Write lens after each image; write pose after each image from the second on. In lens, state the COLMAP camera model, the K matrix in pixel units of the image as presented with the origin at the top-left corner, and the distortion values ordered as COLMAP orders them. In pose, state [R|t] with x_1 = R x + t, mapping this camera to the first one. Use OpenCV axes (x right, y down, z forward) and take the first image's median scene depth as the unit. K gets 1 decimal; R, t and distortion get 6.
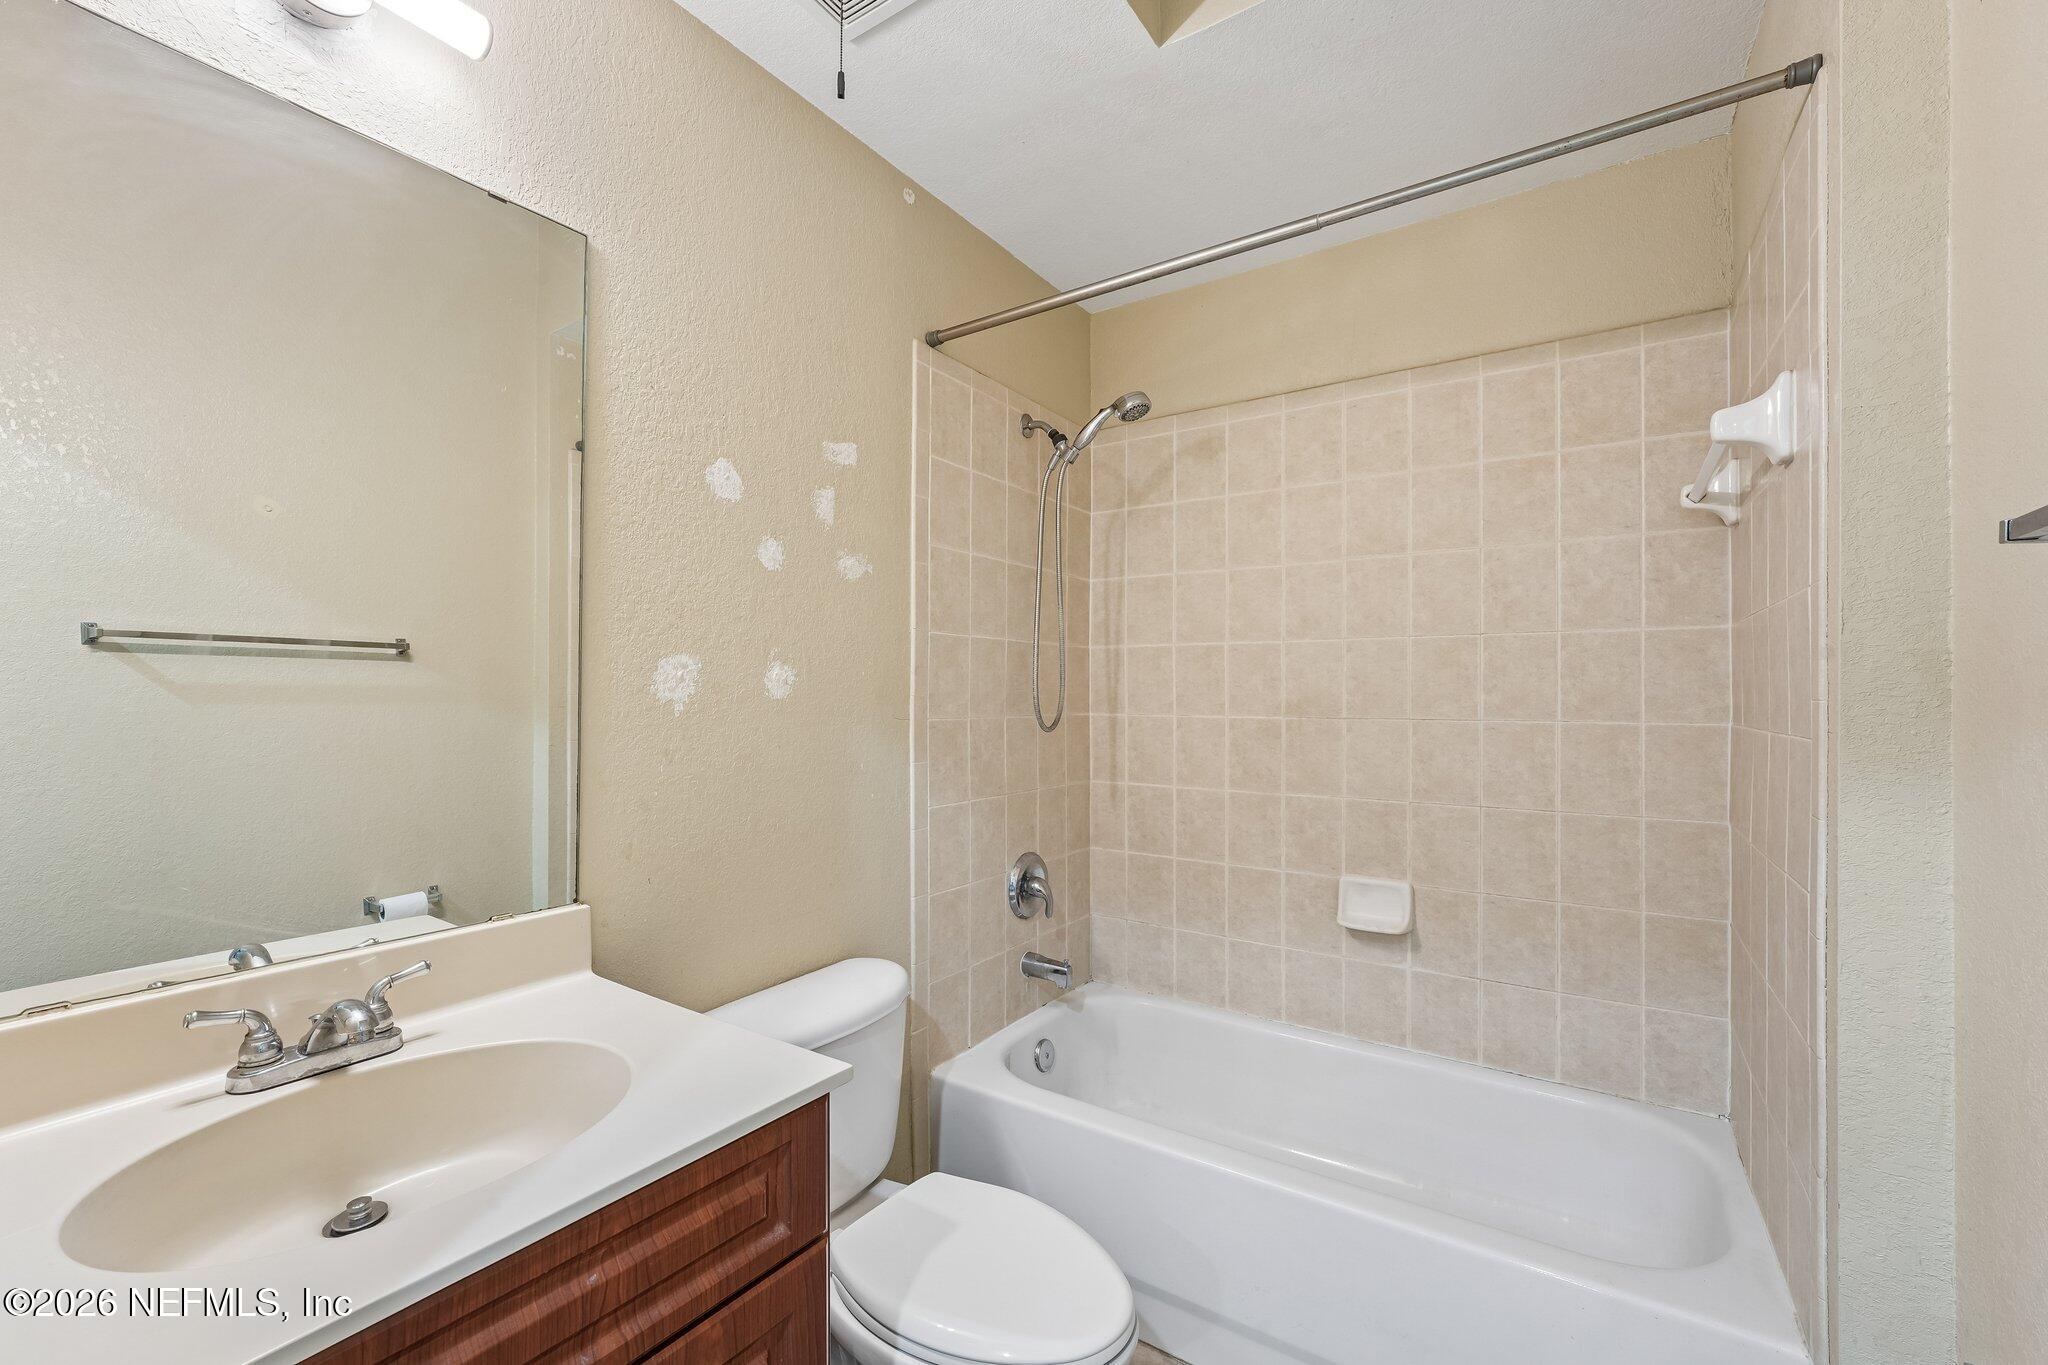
lens RADIAL K [[842.8, 0, 1019.8], [0, 842.8, 677.7], [0, 0, 1]] dist [-0.008371, 0.000233]
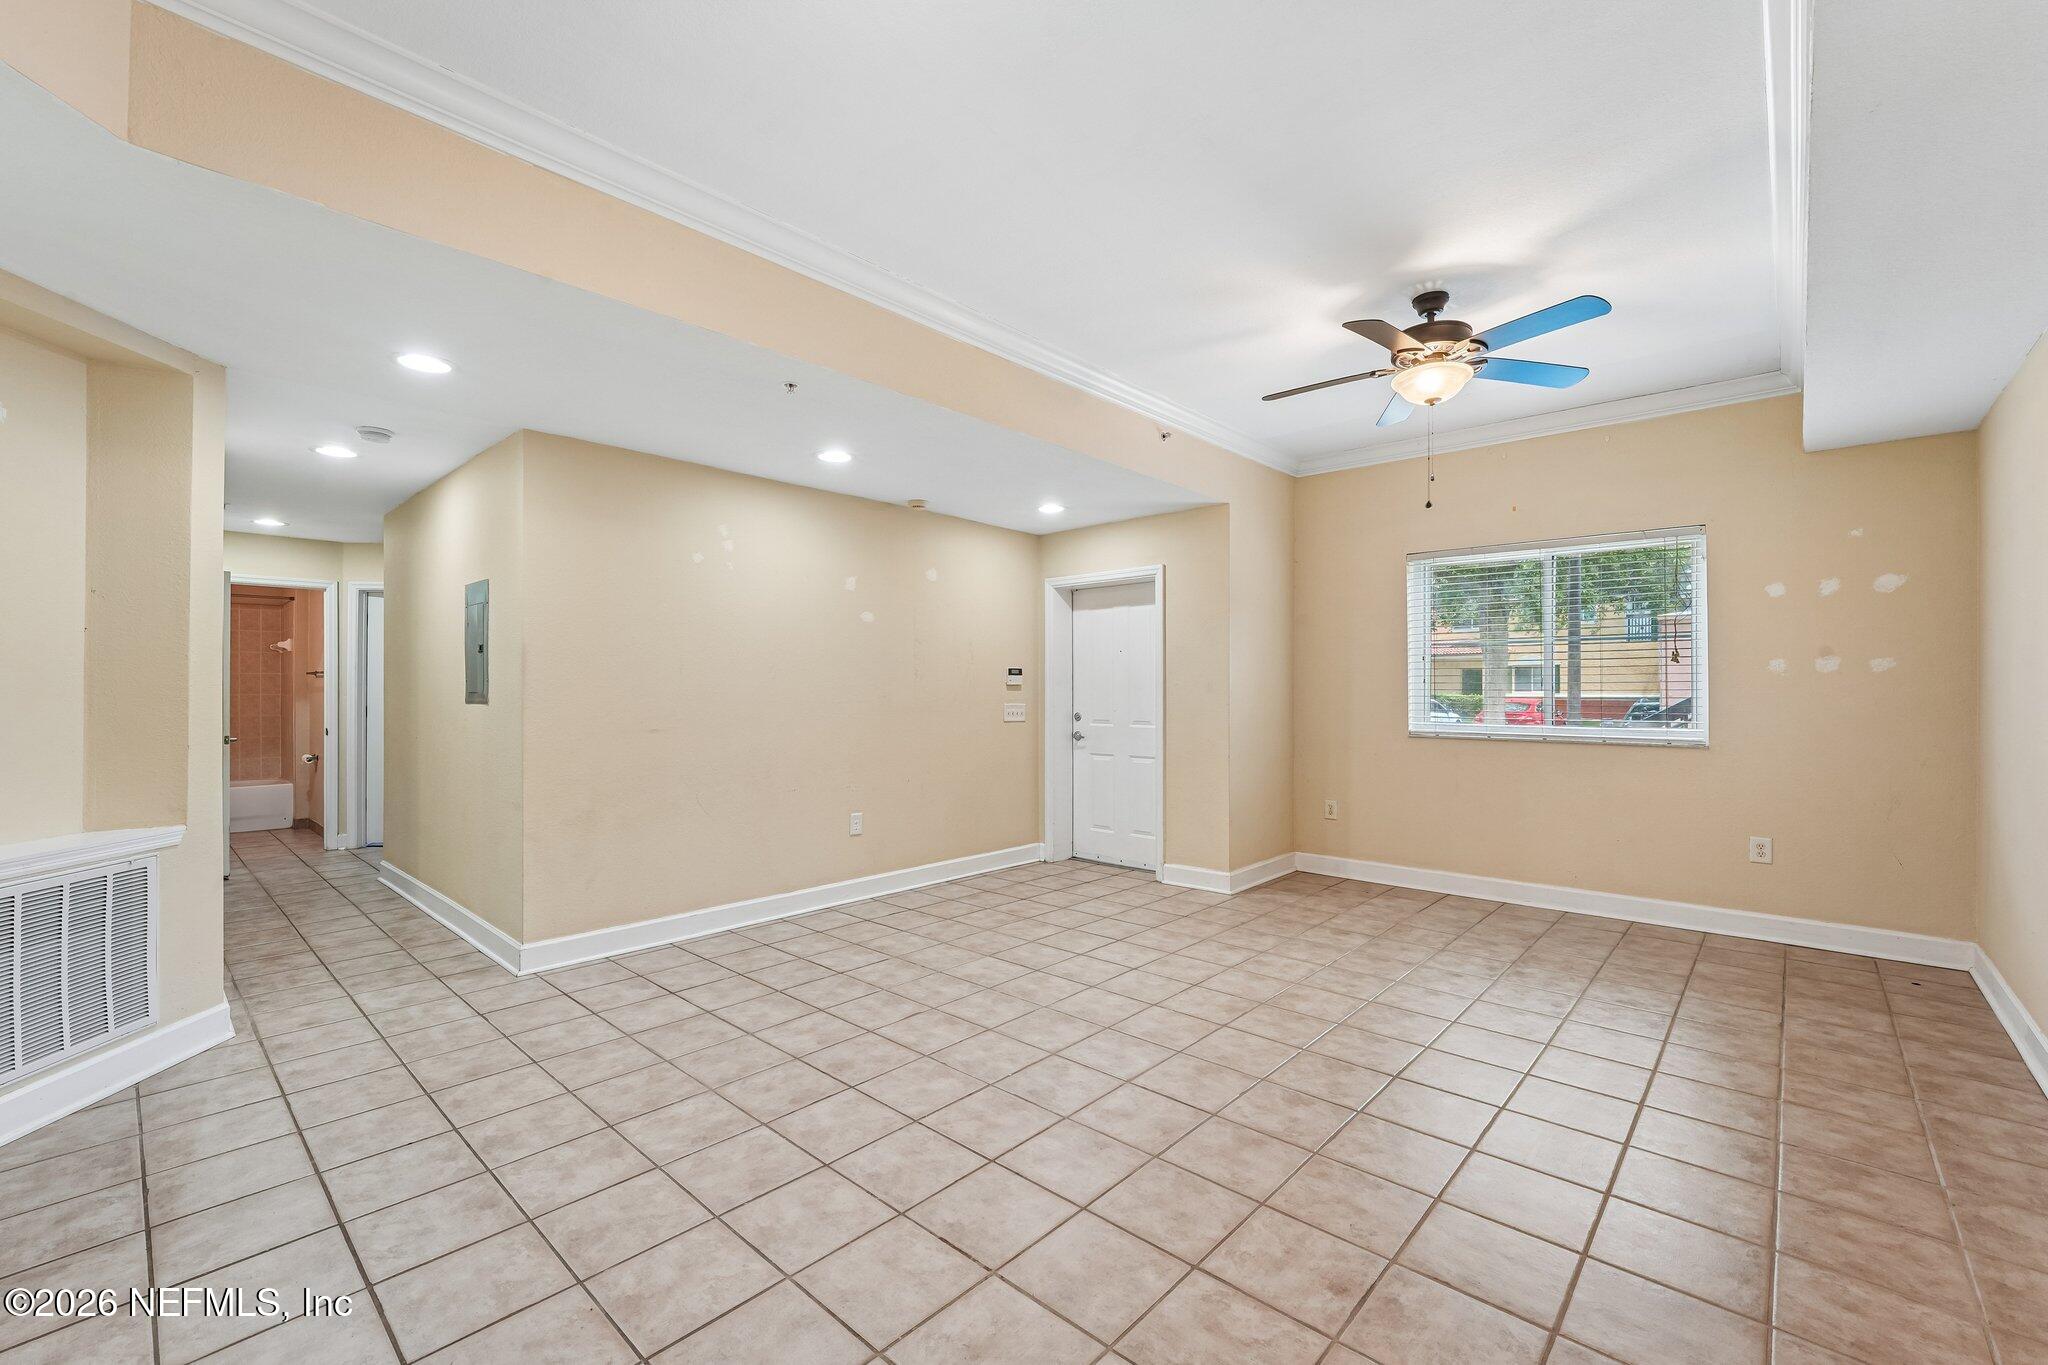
lens RADIAL K [[836.5, 0, 1024.0], [0, 836.5, 682.5], [0, 0, 1]] dist [-0.002709, -0.000122]
pose [[0.143035, 0.006028, 0.989699, -4.593918], [-0.011425, 0.999925, -0.004439, -0.051324], [-0.989652, -0.010673, 0.143093, -5.471565]]
